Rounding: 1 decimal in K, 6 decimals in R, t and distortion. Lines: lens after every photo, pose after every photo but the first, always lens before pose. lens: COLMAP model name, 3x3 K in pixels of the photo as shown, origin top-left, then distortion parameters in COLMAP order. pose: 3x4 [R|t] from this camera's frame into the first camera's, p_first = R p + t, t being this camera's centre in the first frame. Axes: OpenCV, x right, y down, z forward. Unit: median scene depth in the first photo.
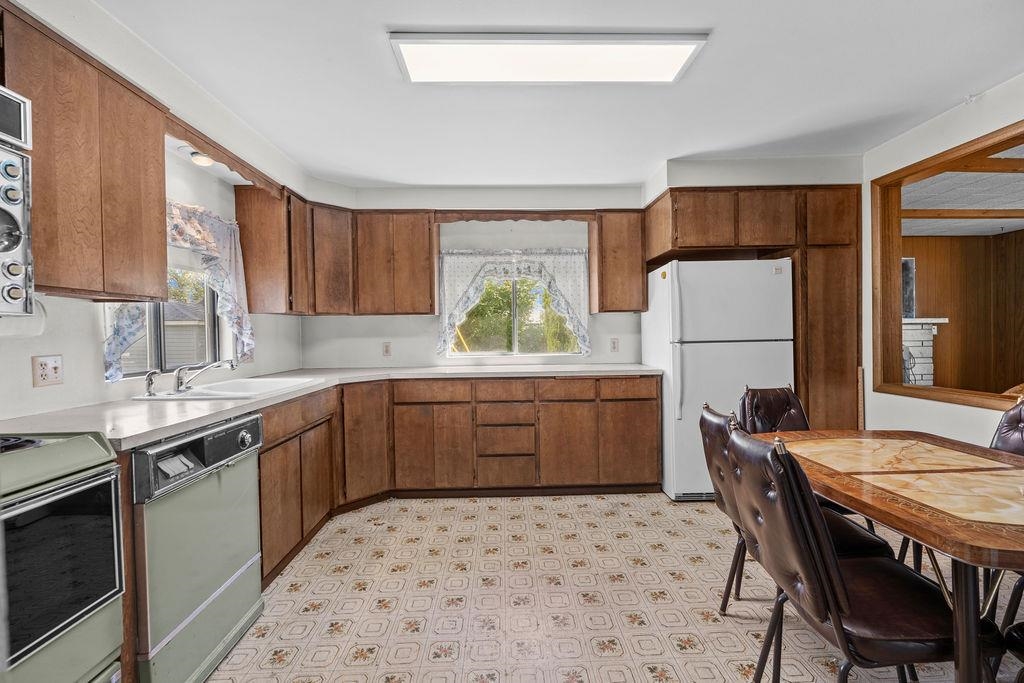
lens RADIAL K [[447.5, 0, 514.3], [0, 447.5, 341.7], [0, 0, 1]] dist [-0.002001, 0.000056]
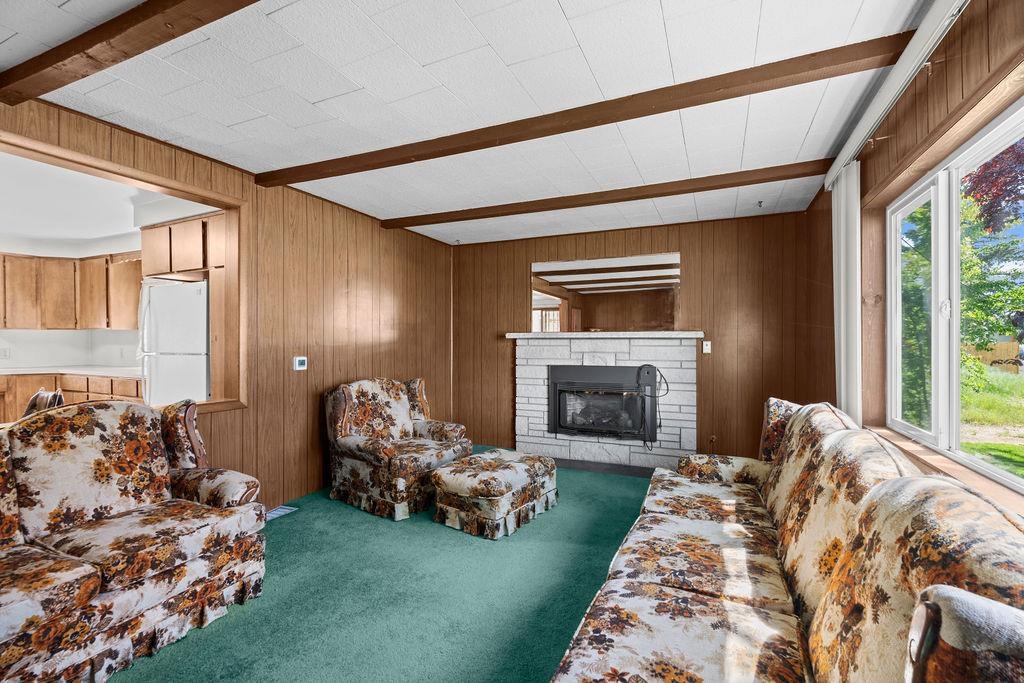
lens RADIAL K [[452.5, 0, 512.0], [0, 452.5, 341.5], [0, 0, 1]] dist [-0.000670, 0.000178]
pose [[0.896996, 0.015465, -0.441768, 1.811012], [-0.019743, 0.999792, -0.005088, -0.046172], [0.441598, 0.013286, 0.897115, 0.332703]]
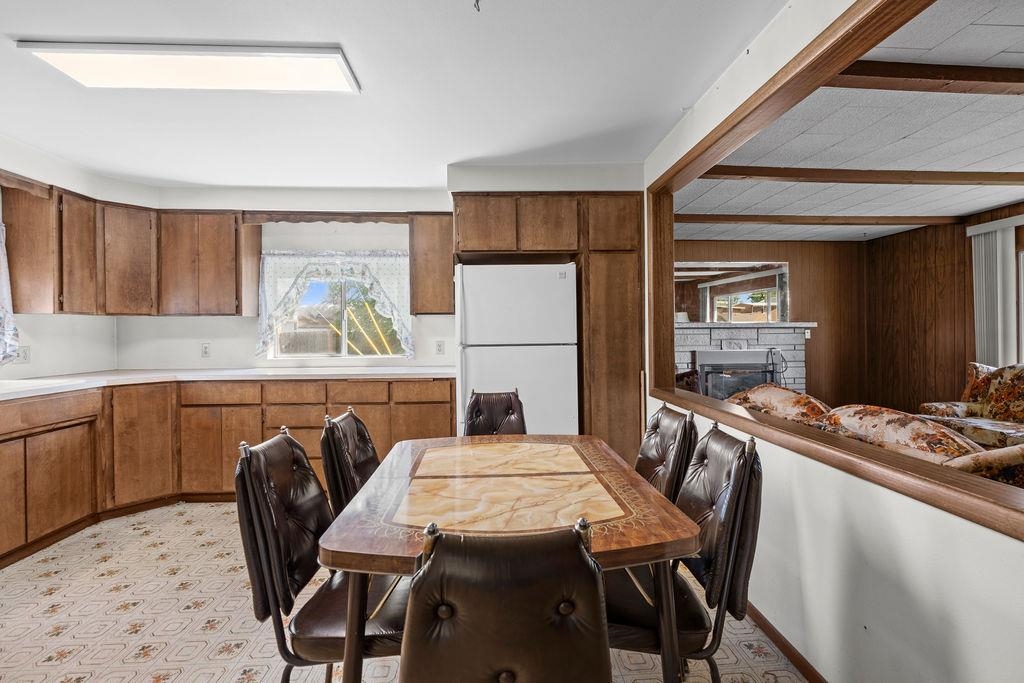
lens RADIAL K [[457.6, 0, 510.6], [0, 457.6, 334.9], [0, 0, 1]] dist [-0.001835, -0.000480]
pose [[0.999719, 0.006998, 0.022628, 0.456075], [-0.006676, 0.999876, -0.014259, -0.009123], [-0.022725, 0.014103, 0.999642, -0.028837]]
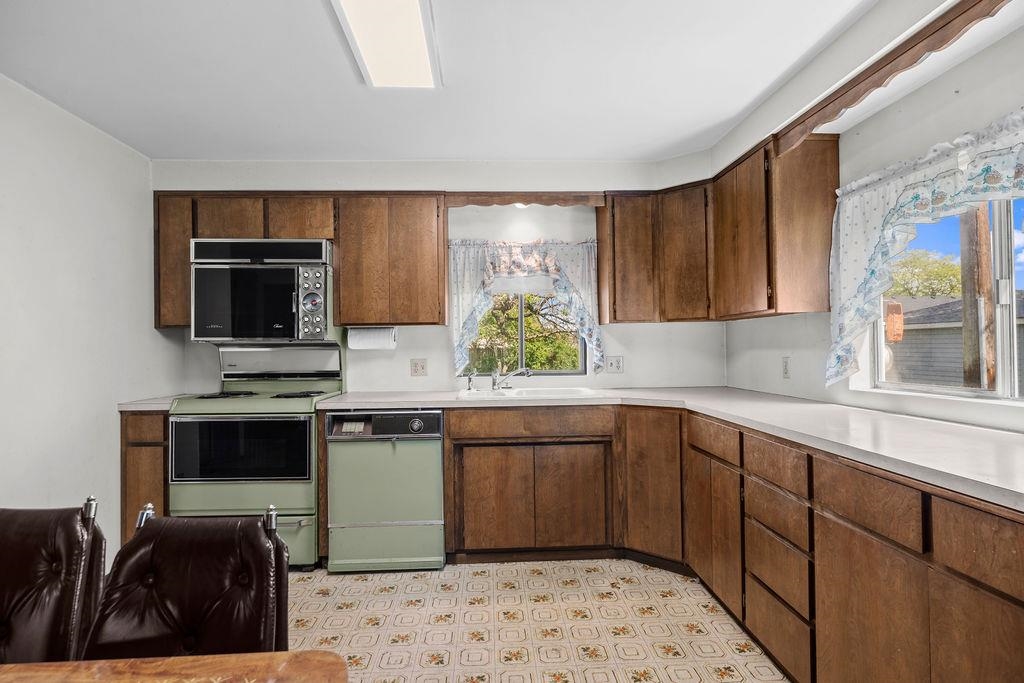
lens RADIAL K [[531.2, 0, 512.0], [0, 531.2, 341.5], [0, 0, 1]] dist [-0.000964, -0.000334]
pose [[0.020984, 0.002549, -0.999777, 0.591580], [-0.006794, 0.999974, 0.002407, -0.025374], [0.999757, 0.006742, 0.021001, 0.737833]]
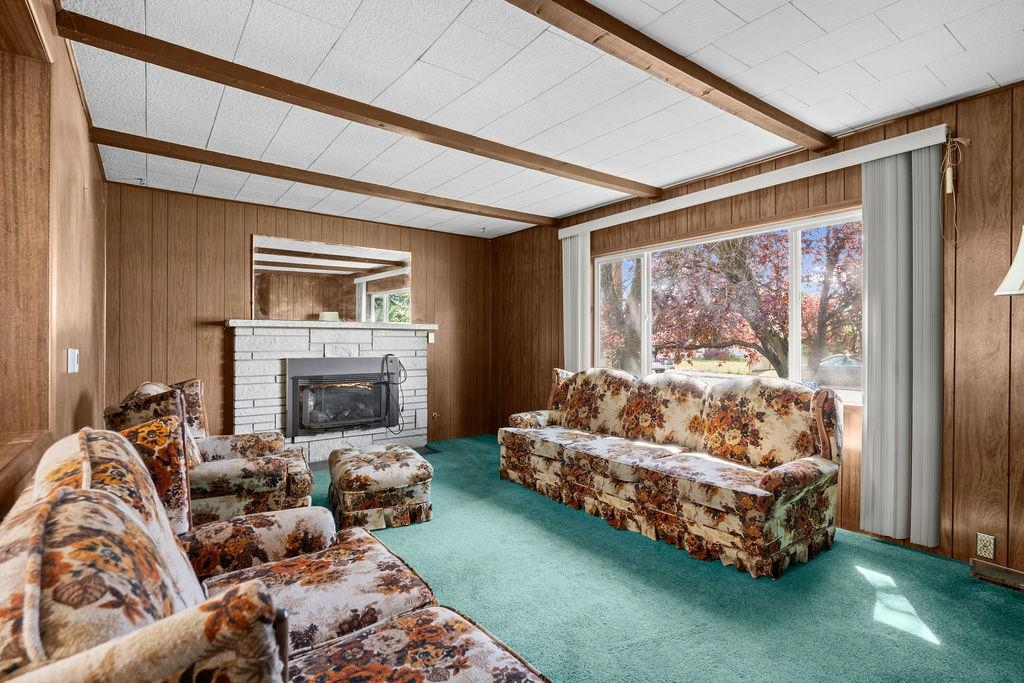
lens RADIAL K [[506.8, 0, 512.0], [0, 506.8, 341.5], [0, 0, 1]] dist [-0.000374, -0.000170]
pose [[0.824440, 0.016789, 0.565700, 0.941650], [-0.008642, 0.999817, -0.017078, -0.006225], [-0.565883, 0.009191, 0.824434, 0.176969]]
